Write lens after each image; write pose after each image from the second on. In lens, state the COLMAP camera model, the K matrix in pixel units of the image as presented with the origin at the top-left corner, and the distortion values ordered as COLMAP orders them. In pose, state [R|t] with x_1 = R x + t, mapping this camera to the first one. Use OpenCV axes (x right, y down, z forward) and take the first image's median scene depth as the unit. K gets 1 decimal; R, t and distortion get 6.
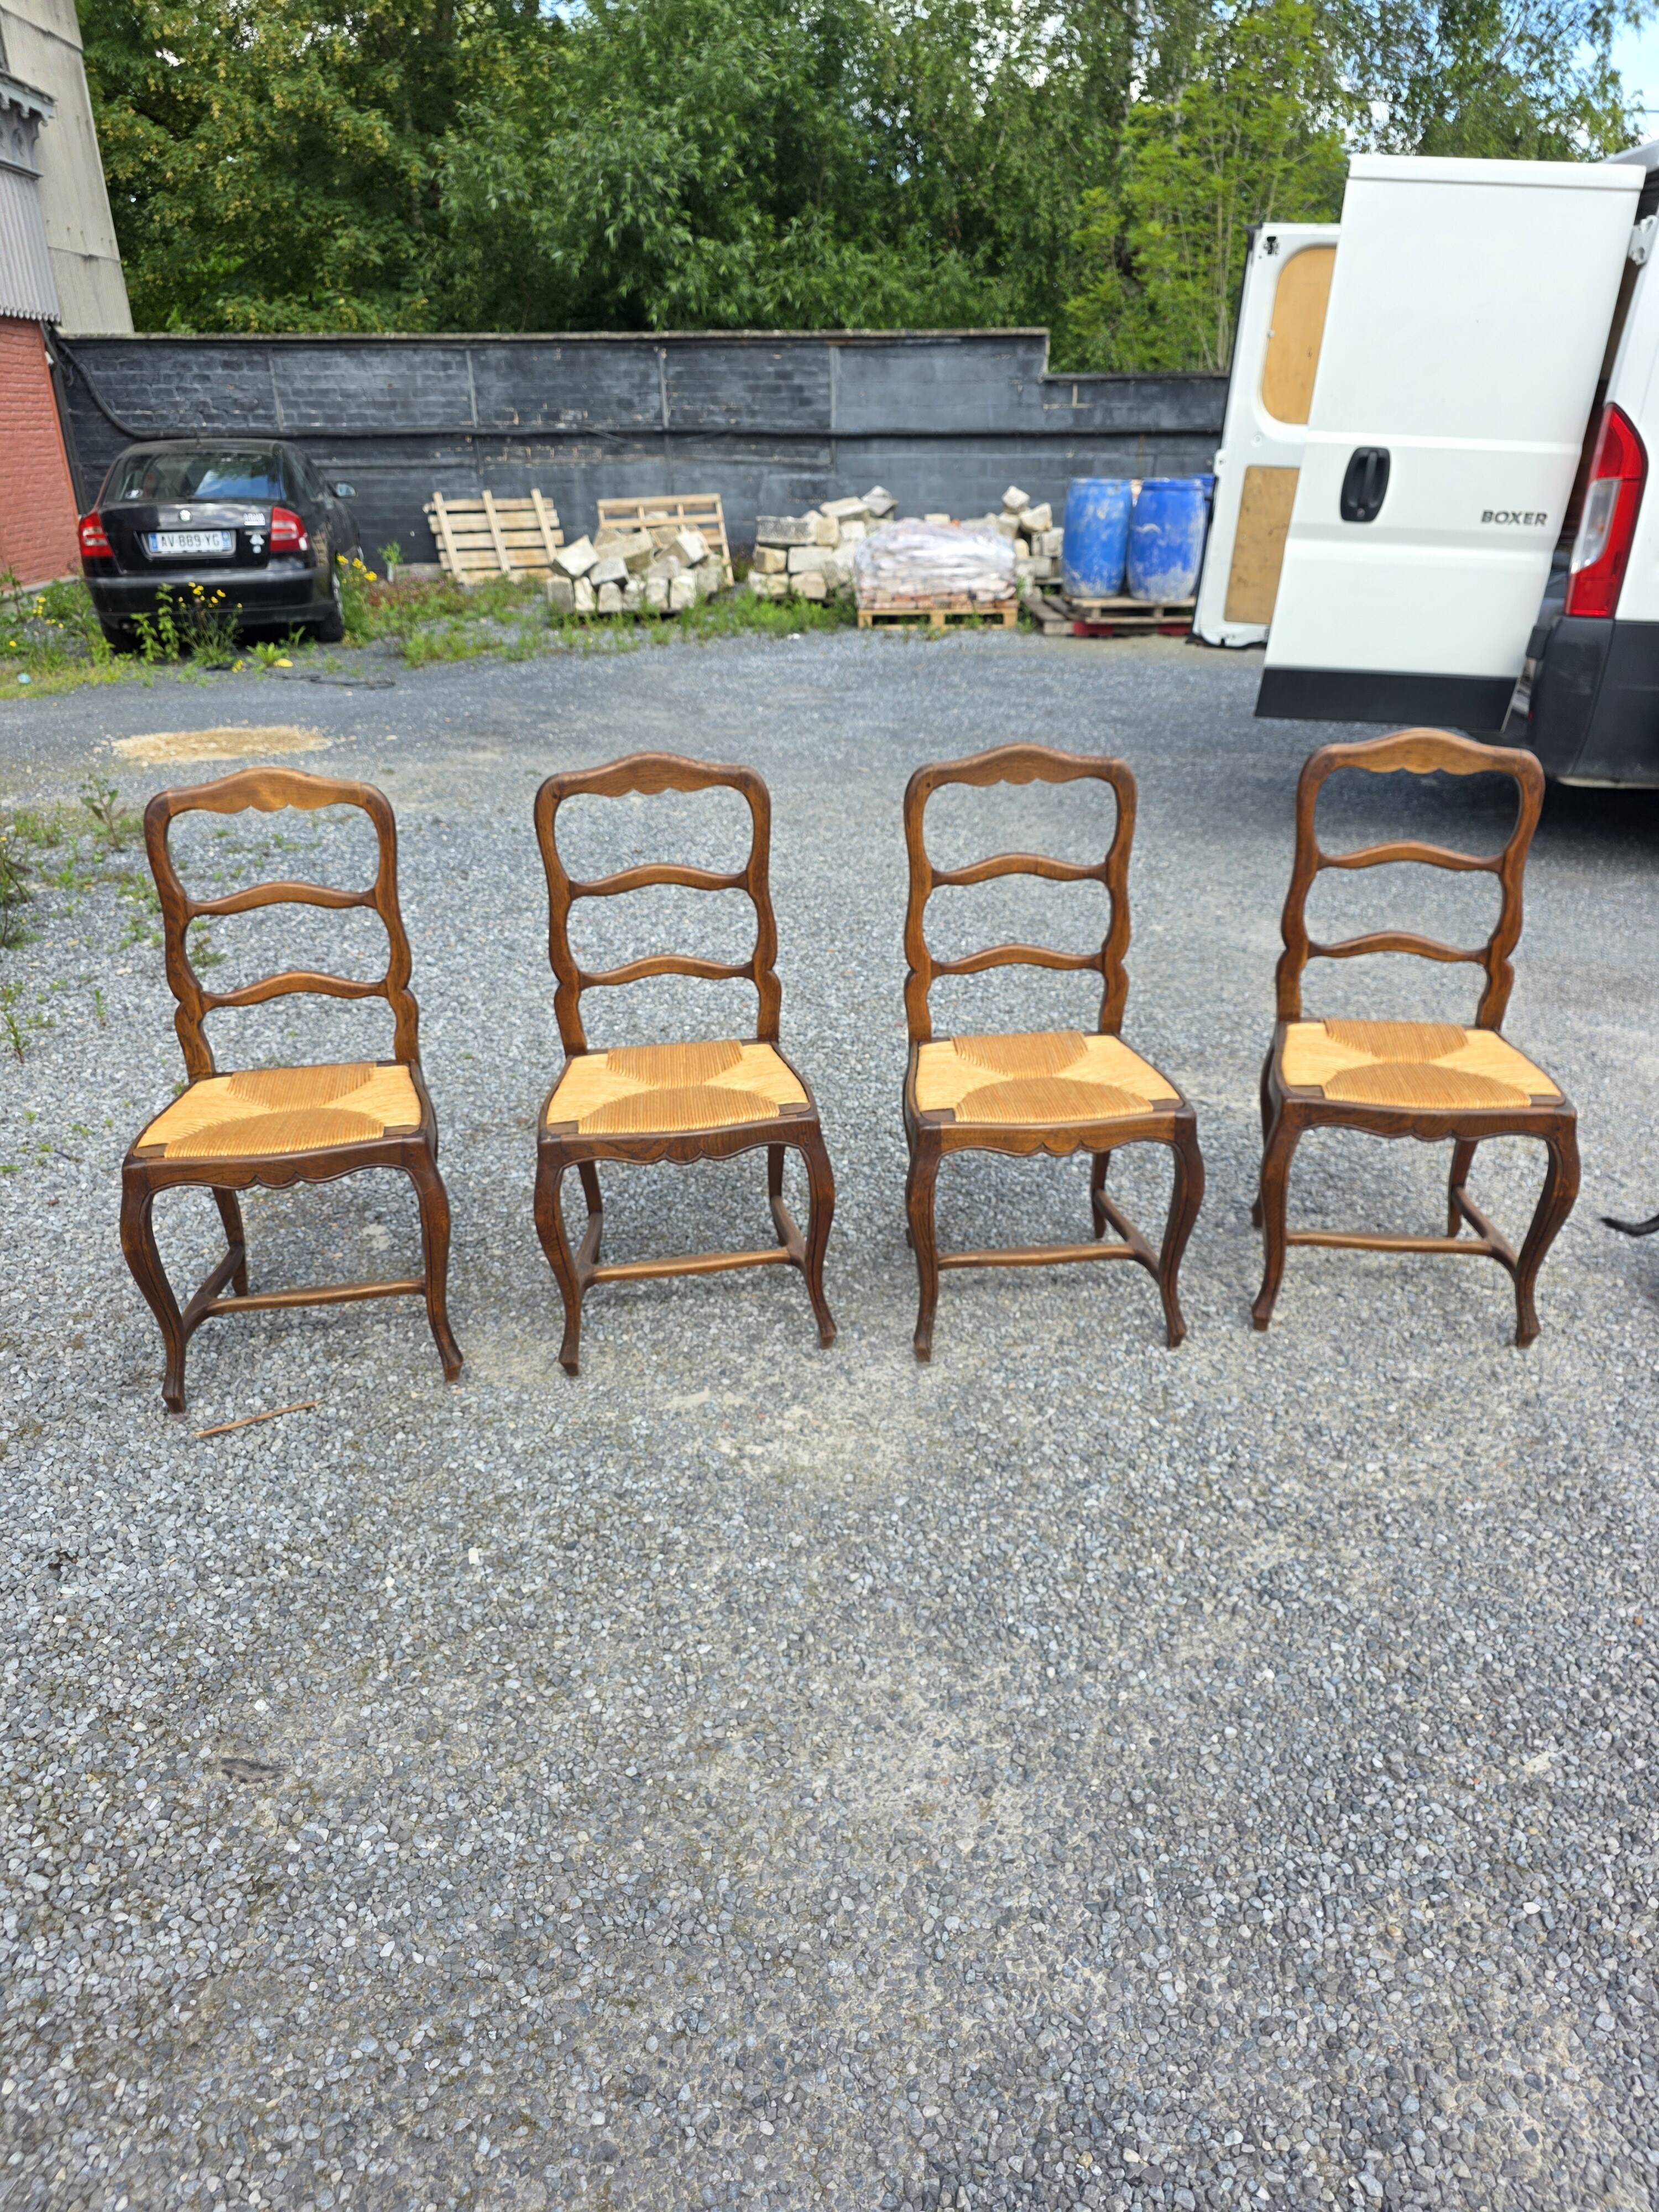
lens RADIAL K [[1495.2, 0, 835.0], [0, 1495.2, 1094.3], [0, 0, 1]] dist [0.047156, -0.041060]
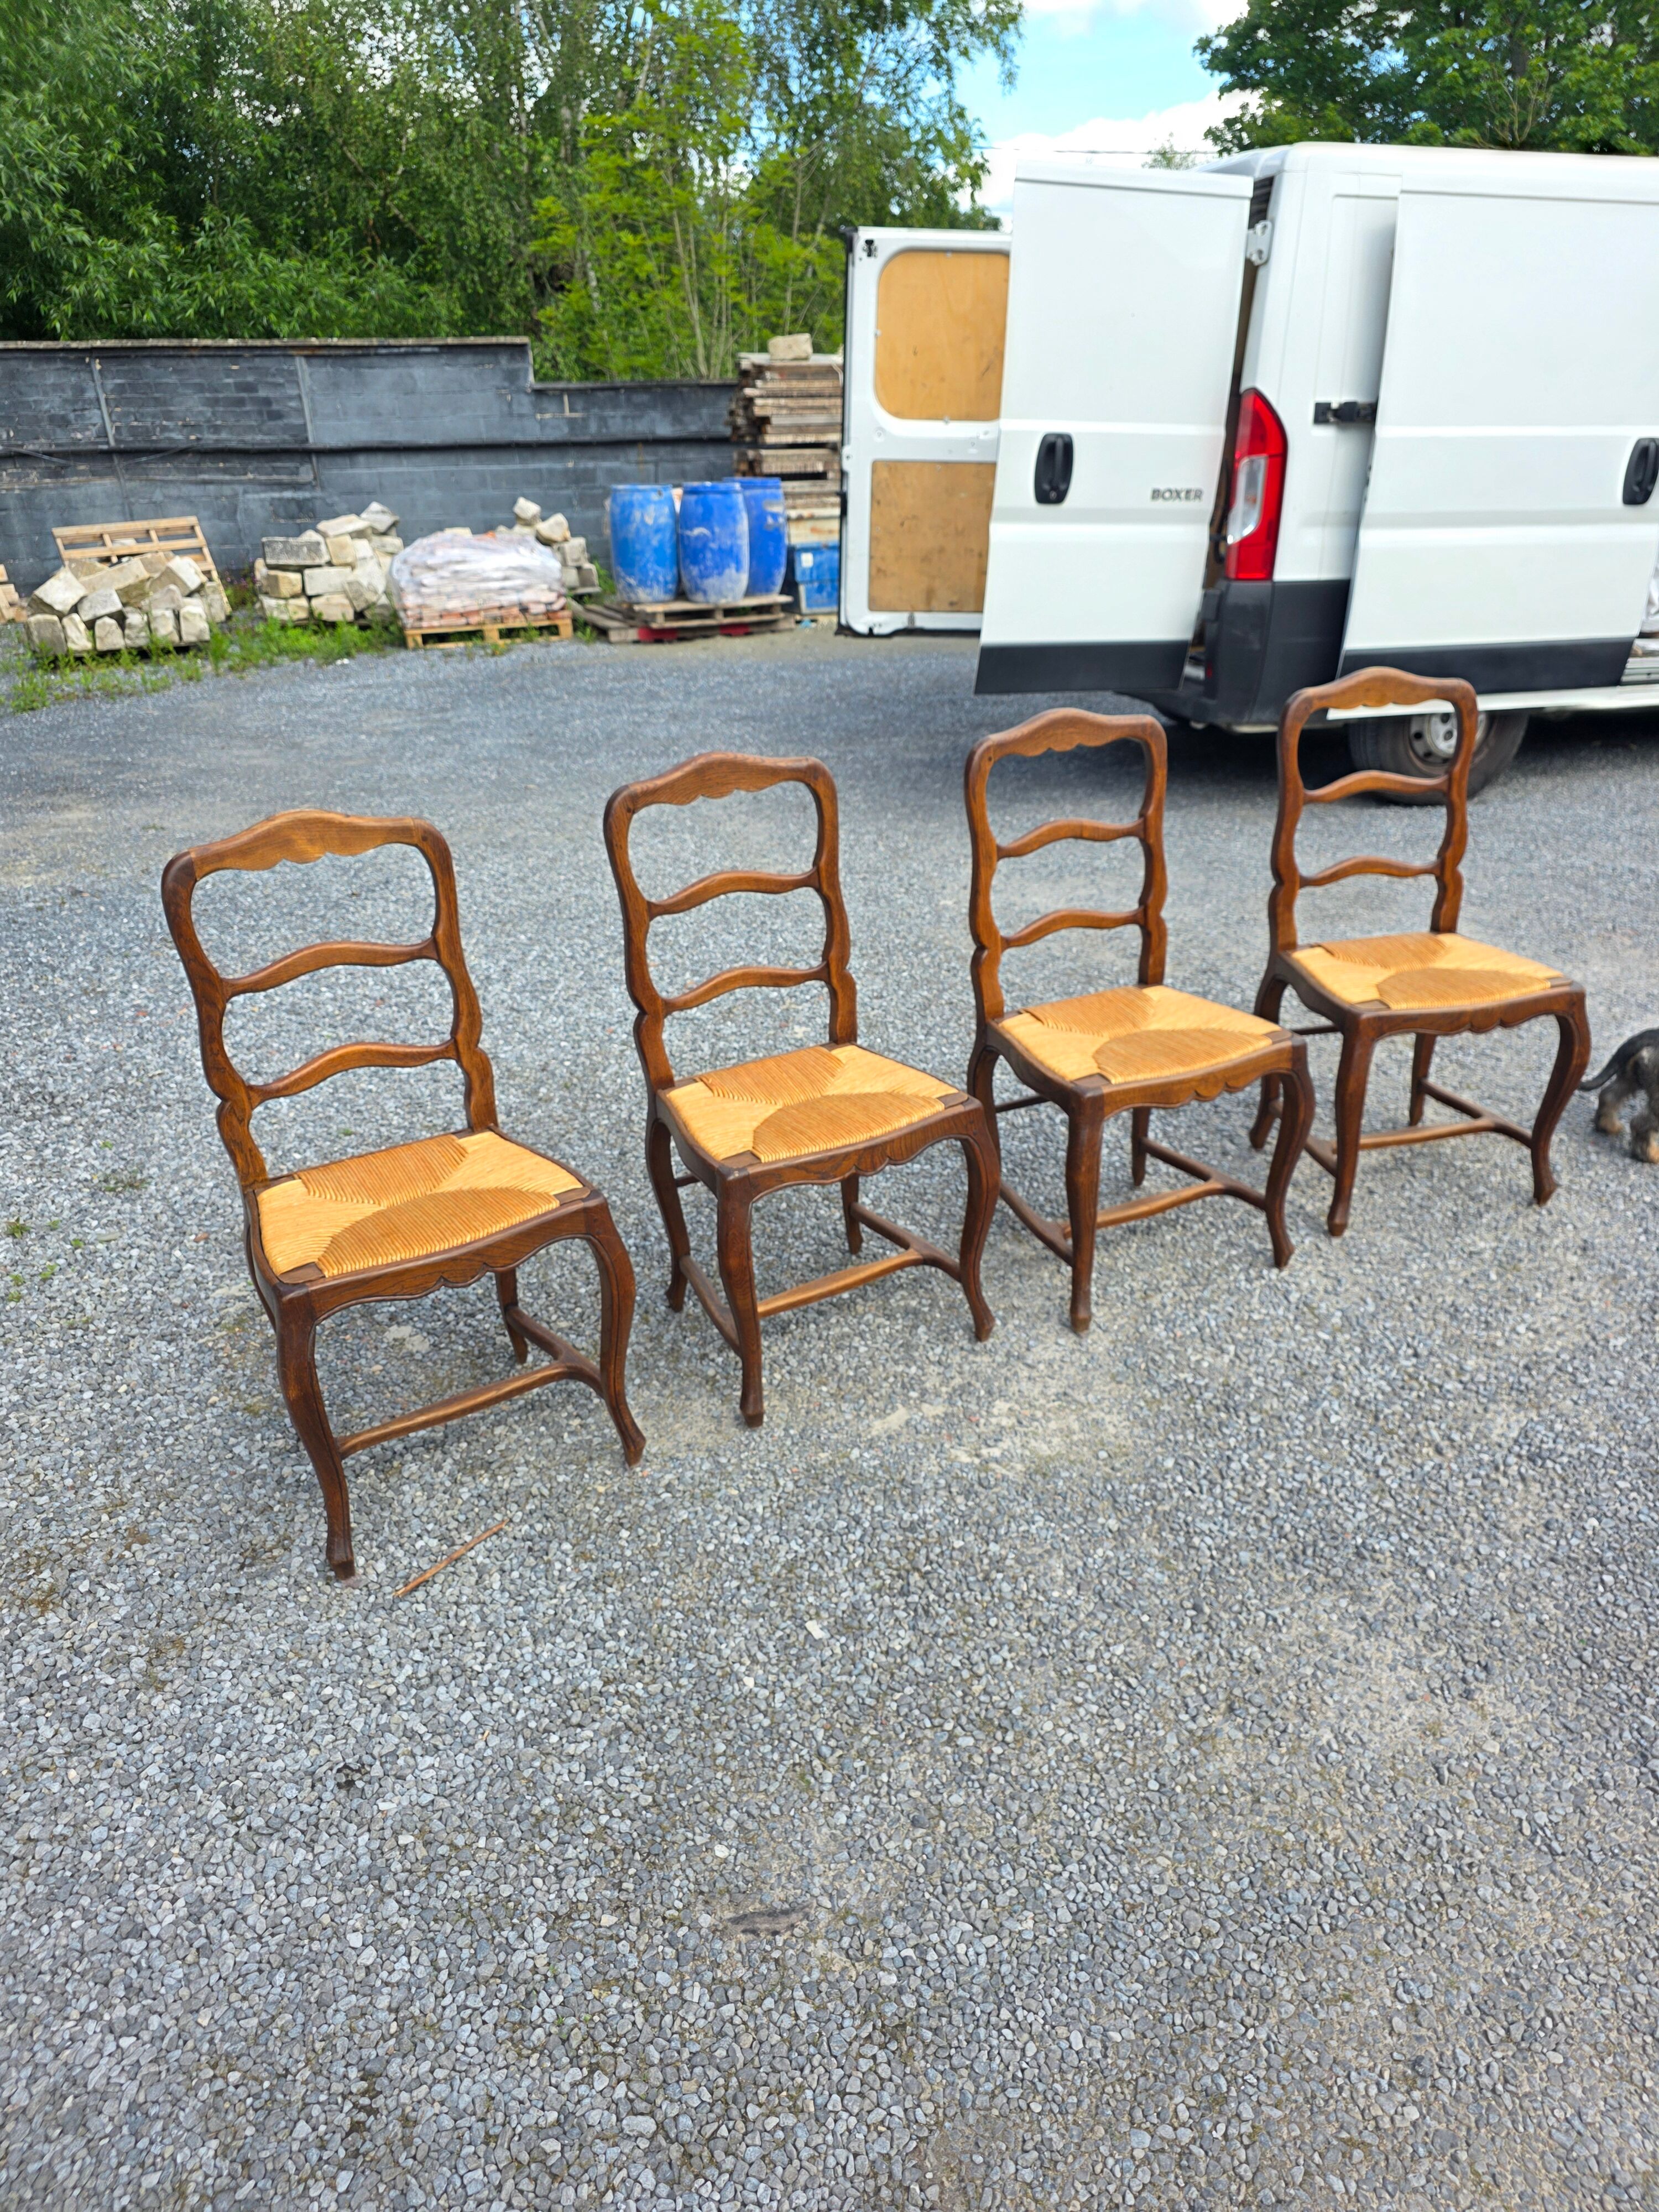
lens RADIAL K [[1495.2, 0, 835.0], [0, 1495.2, 1094.3], [0, 0, 1]] dist [0.047156, -0.041060]
pose [[0.931429, -0.165722, 0.324000, -0.136884], [0.168703, 0.985482, 0.019077, -0.008385], [-0.322457, 0.036891, 0.945865, 0.035402]]
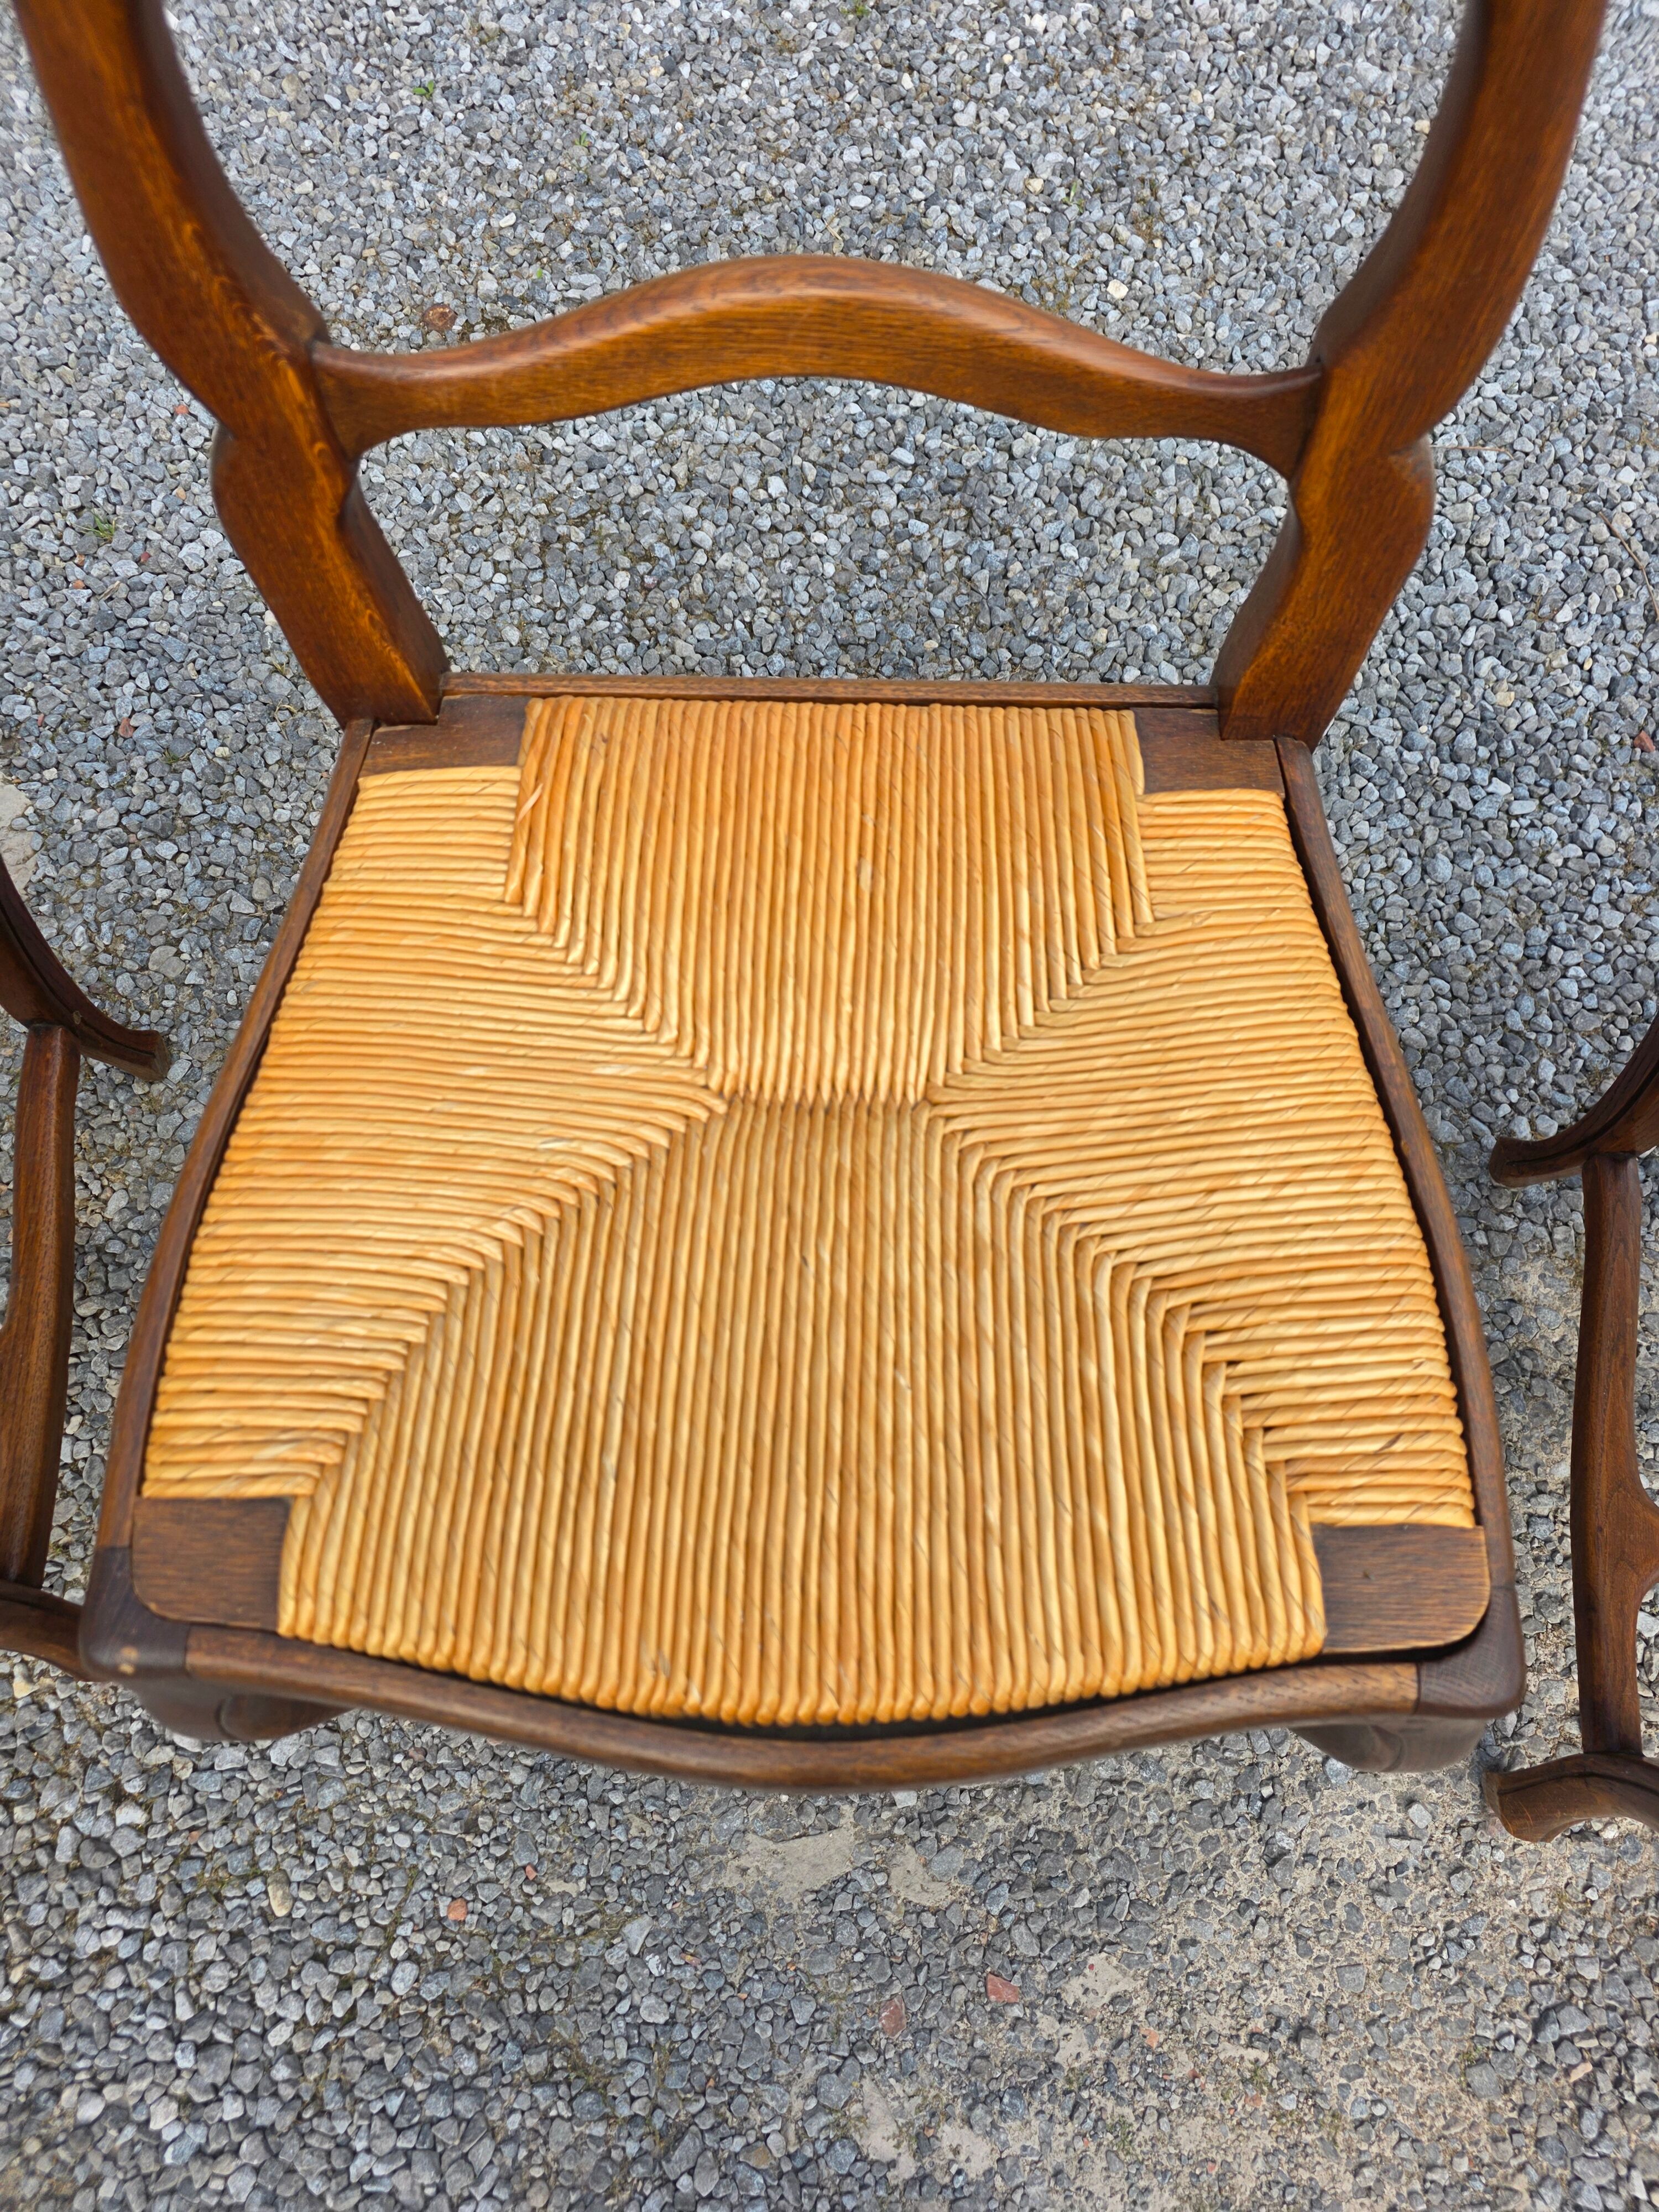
lens RADIAL K [[1462.1, 0, 846.9], [0, 1462.1, 1143.1], [0, 0, 1]] dist [0.034386, -0.021558]
pose [[0.988443, 0.147535, -0.034850, -0.033141], [-0.078117, 0.692722, 0.716962, -0.051088], [0.129919, -0.705953, 0.696241, 0.299046]]
